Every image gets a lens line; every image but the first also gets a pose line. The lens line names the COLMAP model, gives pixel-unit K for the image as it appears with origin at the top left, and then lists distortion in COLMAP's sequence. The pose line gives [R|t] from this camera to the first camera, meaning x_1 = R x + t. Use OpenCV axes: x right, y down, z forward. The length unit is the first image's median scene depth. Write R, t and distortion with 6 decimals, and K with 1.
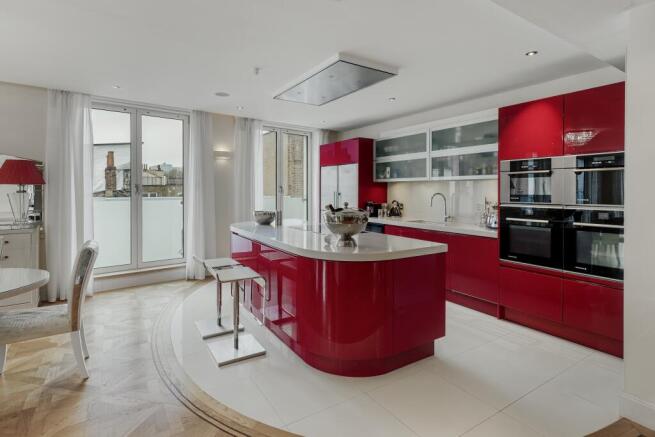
lens RADIAL K [[328.6, 0, 327.5], [0, 328.6, 218.5], [0, 0, 1]] dist [0.001175, 0.000048]
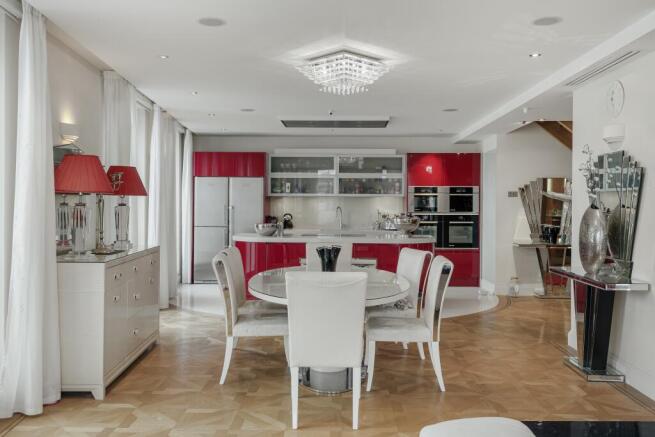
lens RADIAL K [[574.5, 0, 327.1], [0, 574.5, 204.9], [0, 0, 1]] dist [0.008513, 0.005601]
pose [[0.527320, 0.000720, 0.849666, -1.544566], [0.071017, 0.996463, -0.044919, 0.008632], [-0.846694, 0.084028, 0.525404, -0.087844]]
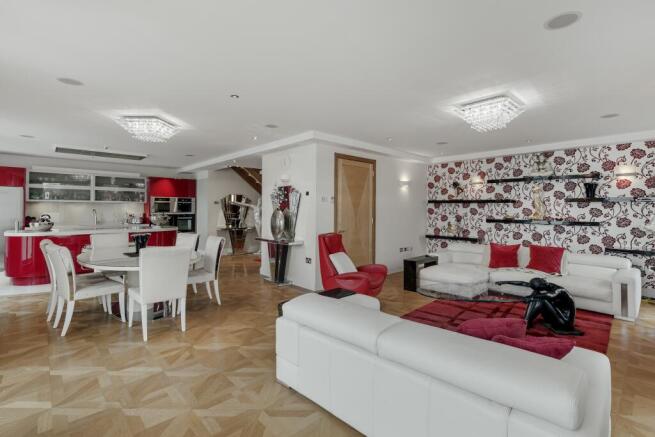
lens RADIAL K [[306.4, 0, 339.1], [0, 306.4, 210.0], [0, 0, 1]] dist [0.015462, -0.000132]
pose [[-0.228126, -0.005921, 0.973614, -1.670730], [0.080592, 0.996435, 0.024943, -0.008953], [-0.970291, 0.084156, -0.226835, 0.083905]]
